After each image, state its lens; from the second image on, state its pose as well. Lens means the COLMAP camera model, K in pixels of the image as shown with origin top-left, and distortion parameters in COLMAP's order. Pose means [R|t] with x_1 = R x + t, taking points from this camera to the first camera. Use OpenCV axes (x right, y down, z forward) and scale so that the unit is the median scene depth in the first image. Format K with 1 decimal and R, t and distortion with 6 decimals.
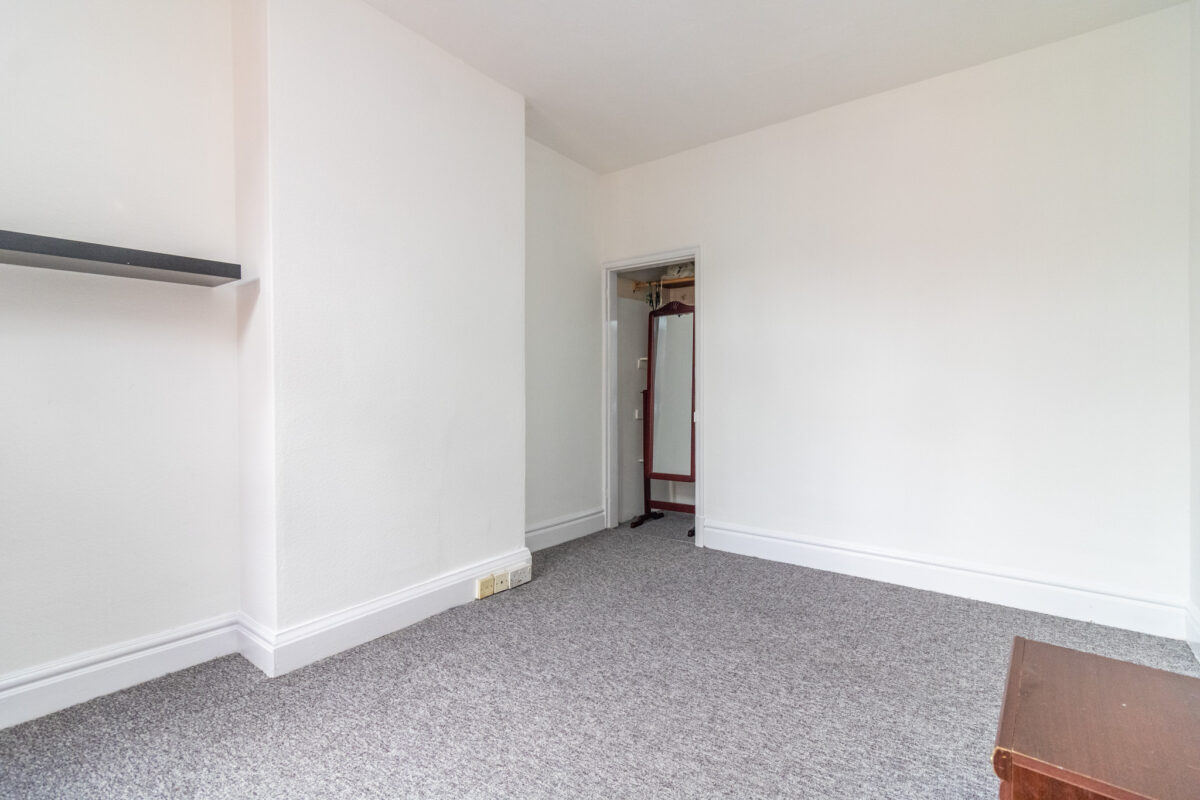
lens RADIAL K [[554.3, 0, 600.0], [0, 554.3, 400.0], [0, 0, 1]] dist [0.001557, 0.000329]
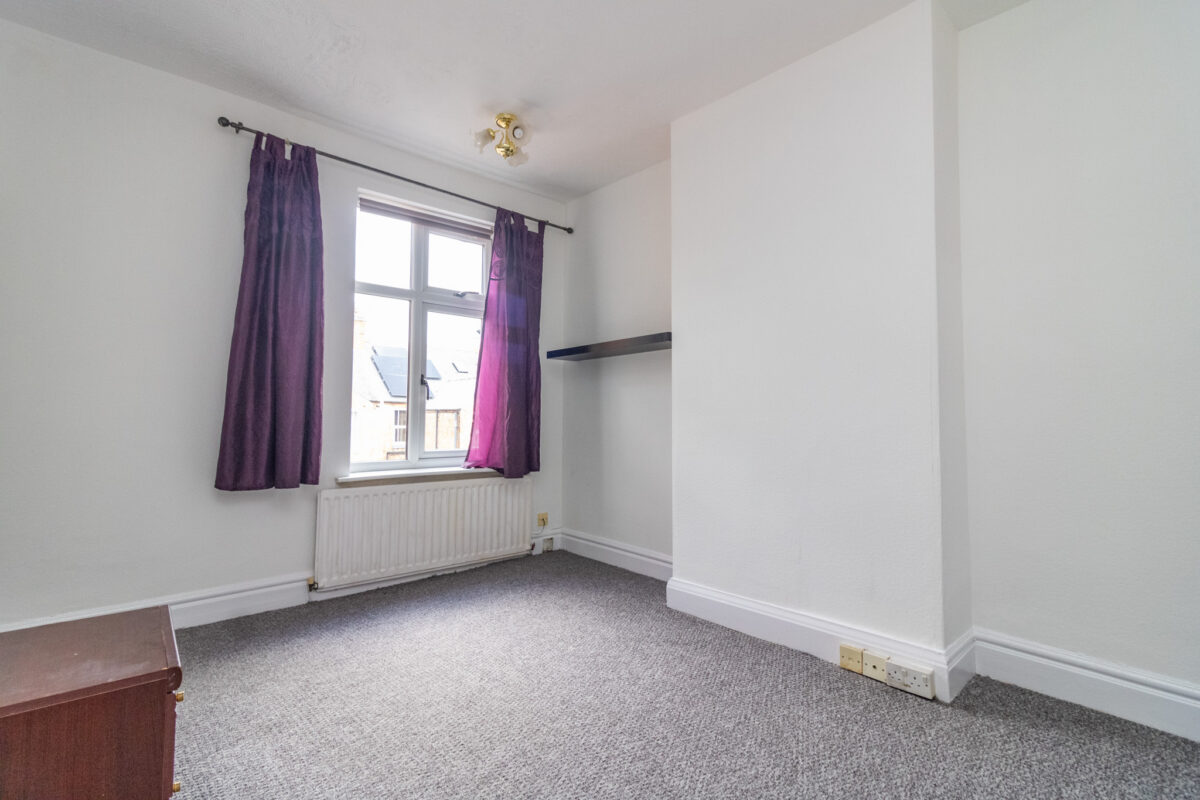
lens RADIAL K [[554.3, 0, 600.0], [0, 554.3, 400.0], [0, 0, 1]] dist [0.001557, 0.000329]
pose [[-0.181492, -0.029006, -0.982965, 0.700975], [-0.028637, 0.999297, -0.024200, -0.004293], [0.982975, 0.023757, -0.182195, 0.836471]]
